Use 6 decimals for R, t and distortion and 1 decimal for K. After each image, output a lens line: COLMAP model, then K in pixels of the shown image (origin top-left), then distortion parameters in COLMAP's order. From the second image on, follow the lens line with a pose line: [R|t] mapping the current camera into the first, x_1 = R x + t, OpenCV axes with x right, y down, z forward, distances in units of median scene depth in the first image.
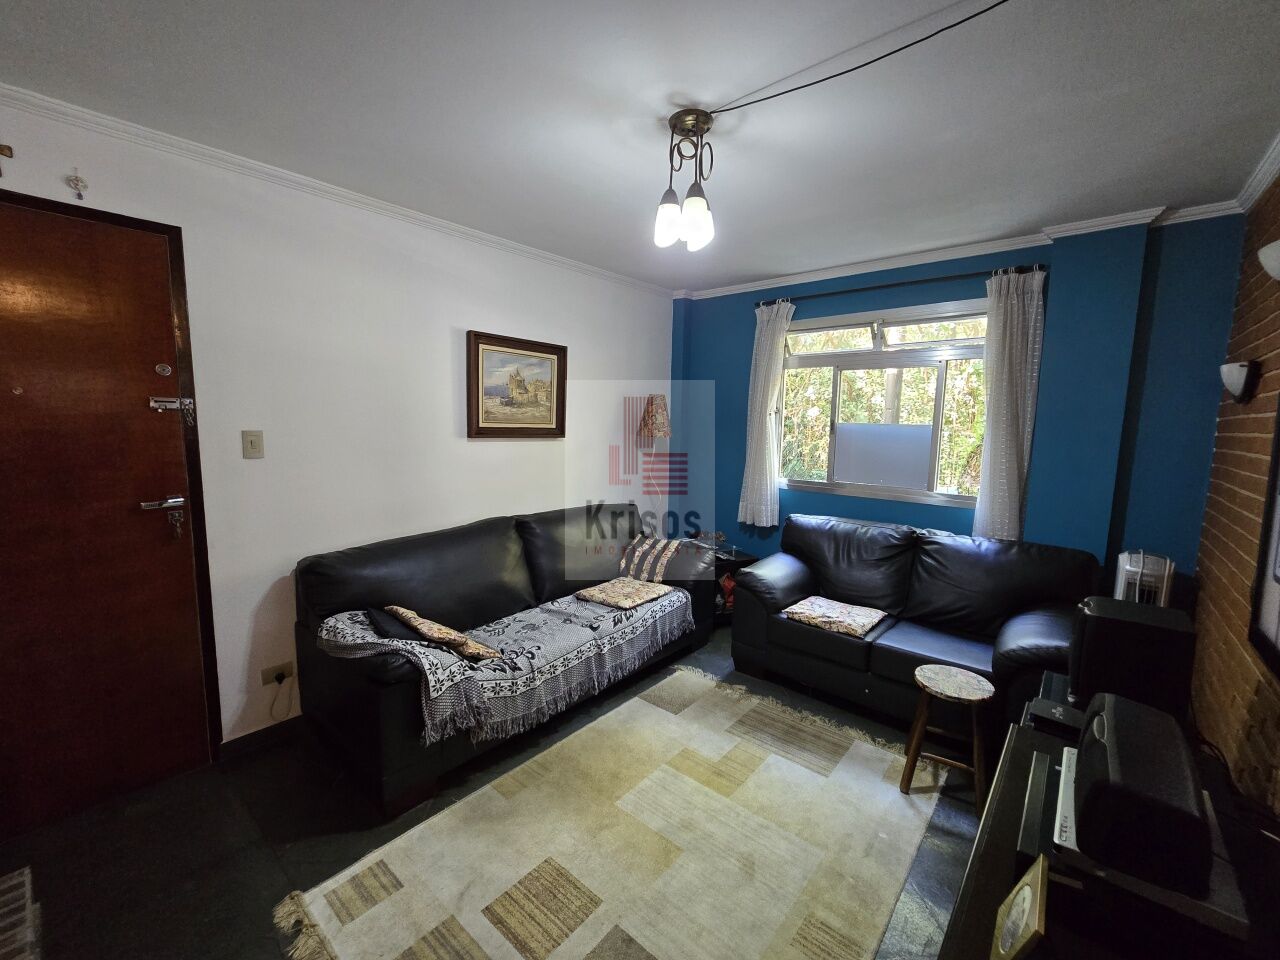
lens RADIAL K [[522.0, 0, 639.1], [0, 522.0, 479.7], [0, 0, 1]] dist [0.000263, 0.000797]
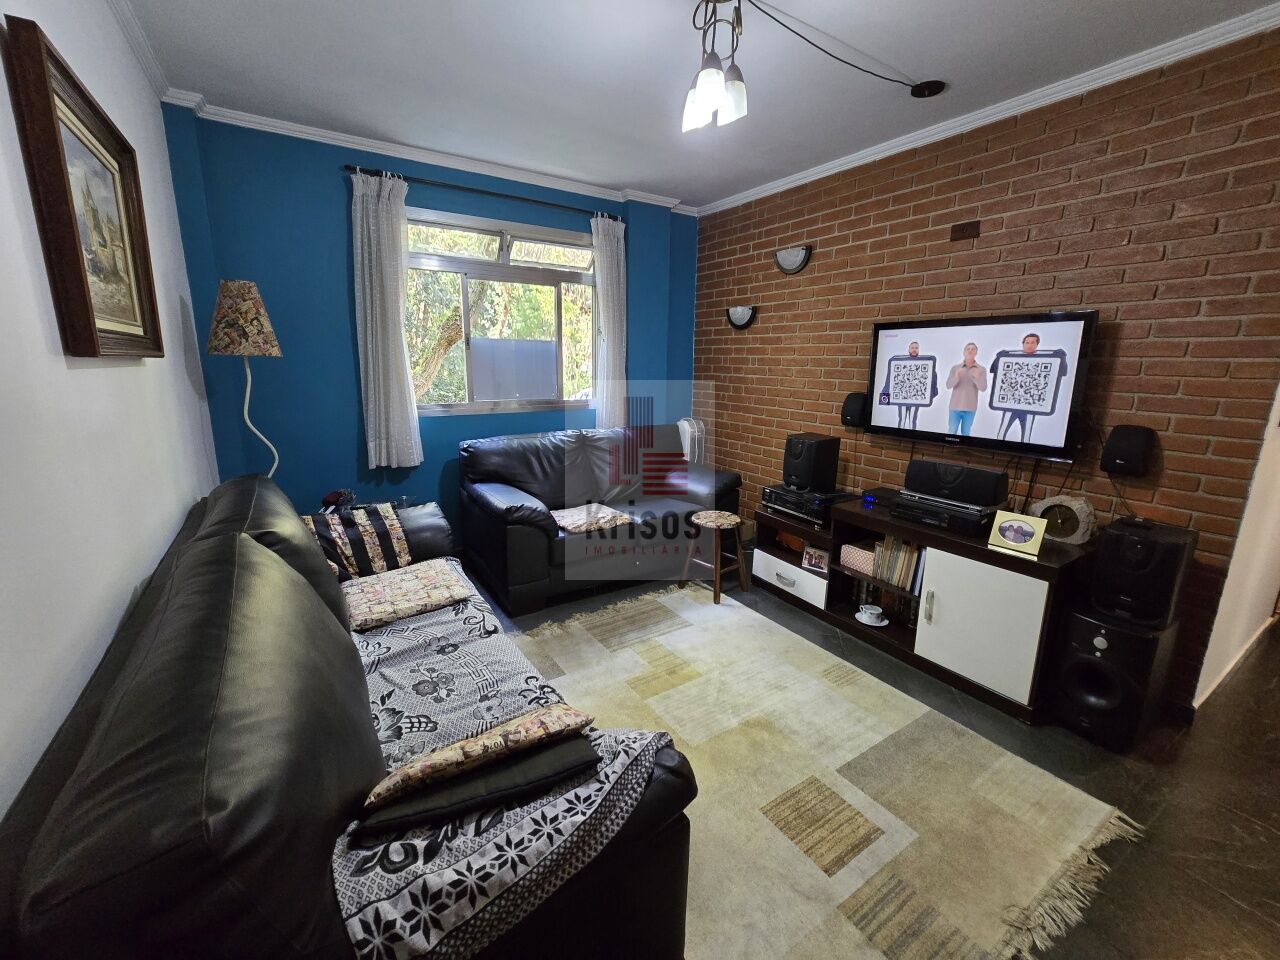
lens RADIAL K [[530.5, 0, 649.0], [0, 530.5, 472.3], [0, 0, 1]] dist [-0.000081, 0.000394]
pose [[0.275341, -0.218194, 0.936258, -0.723837], [0.100376, 0.975104, 0.197728, -0.045398], [-0.956092, 0.039535, 0.290388, 0.665353]]
